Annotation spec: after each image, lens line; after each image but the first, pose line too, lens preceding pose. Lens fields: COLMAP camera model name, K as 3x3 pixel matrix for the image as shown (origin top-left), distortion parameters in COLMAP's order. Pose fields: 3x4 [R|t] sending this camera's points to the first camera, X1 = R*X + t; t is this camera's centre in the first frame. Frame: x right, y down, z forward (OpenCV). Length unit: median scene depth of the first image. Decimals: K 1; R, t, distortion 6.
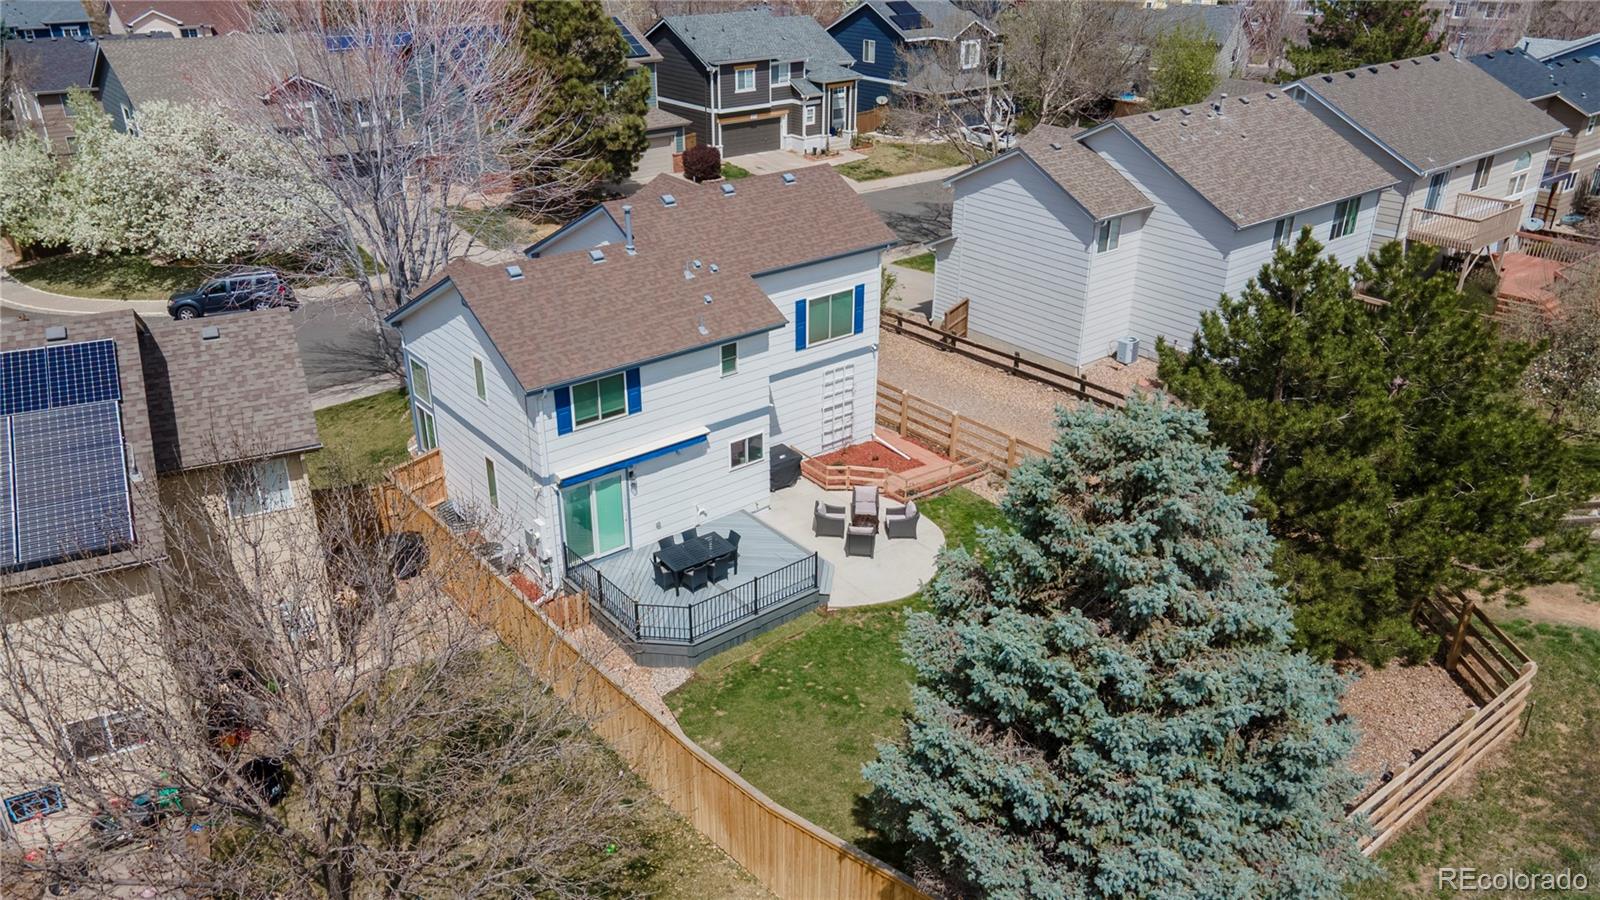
lens RADIAL K [[1165.5, 0, 790.8], [0, 1165.5, 443.6], [0, 0, 1]] dist [0.030967, 0.003453]
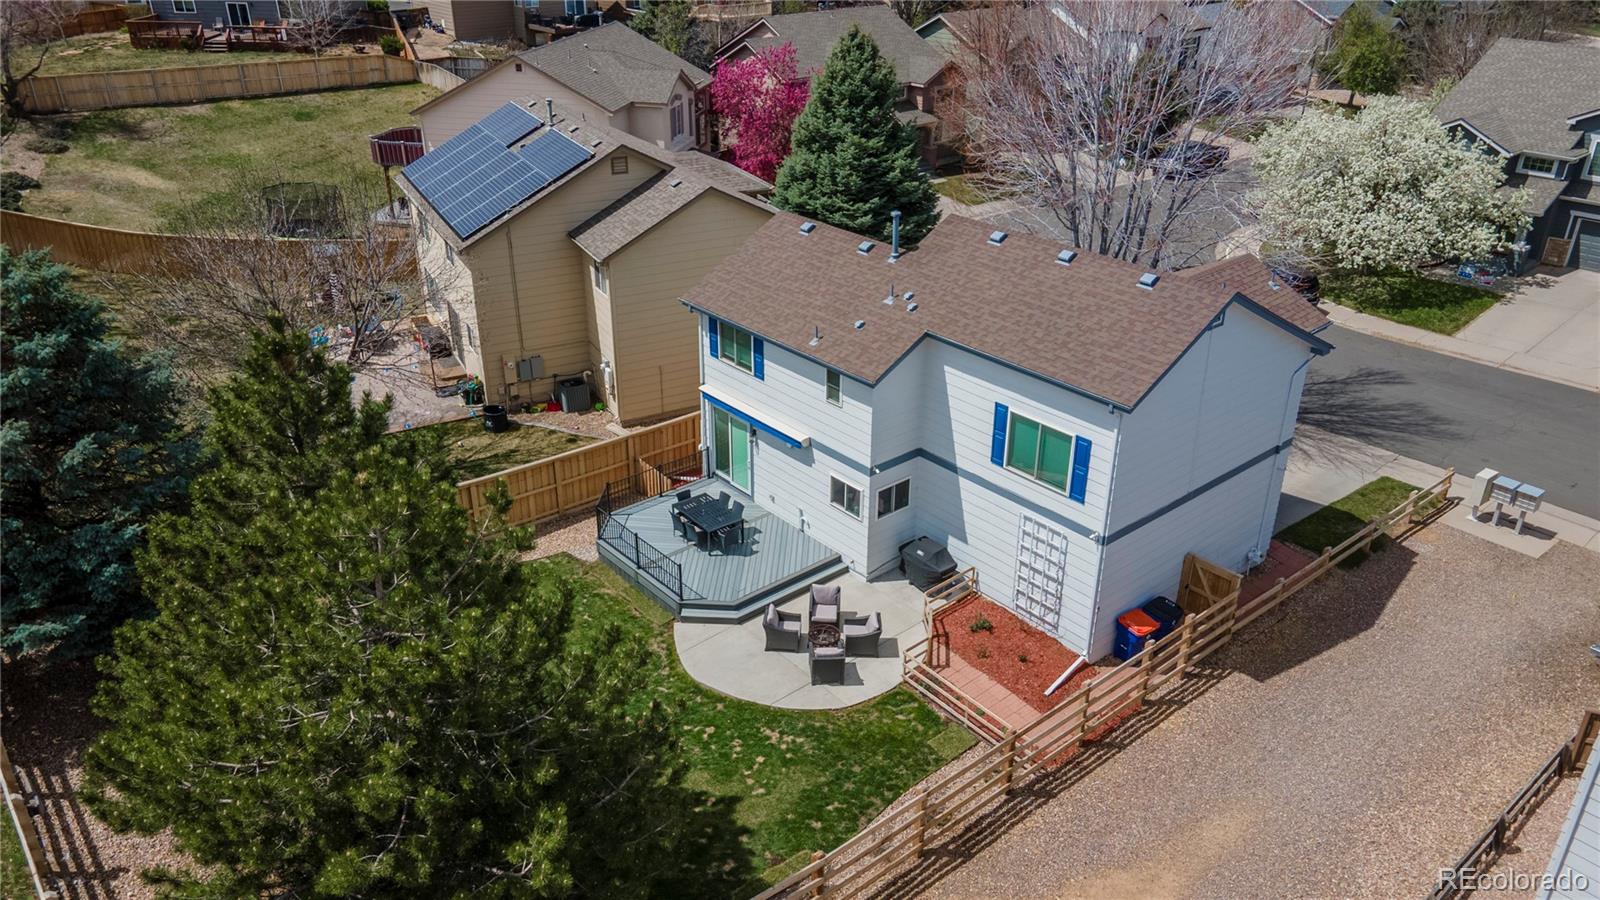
lens RADIAL K [[1165.5, 0, 790.8], [0, 1165.5, 443.6], [0, 0, 1]] dist [0.030967, 0.003453]
pose [[0.029605, 0.446469, -0.894309, 0.814322], [-0.431464, 0.812764, 0.391476, -0.393515], [0.901644, 0.374272, 0.216698, 0.799835]]
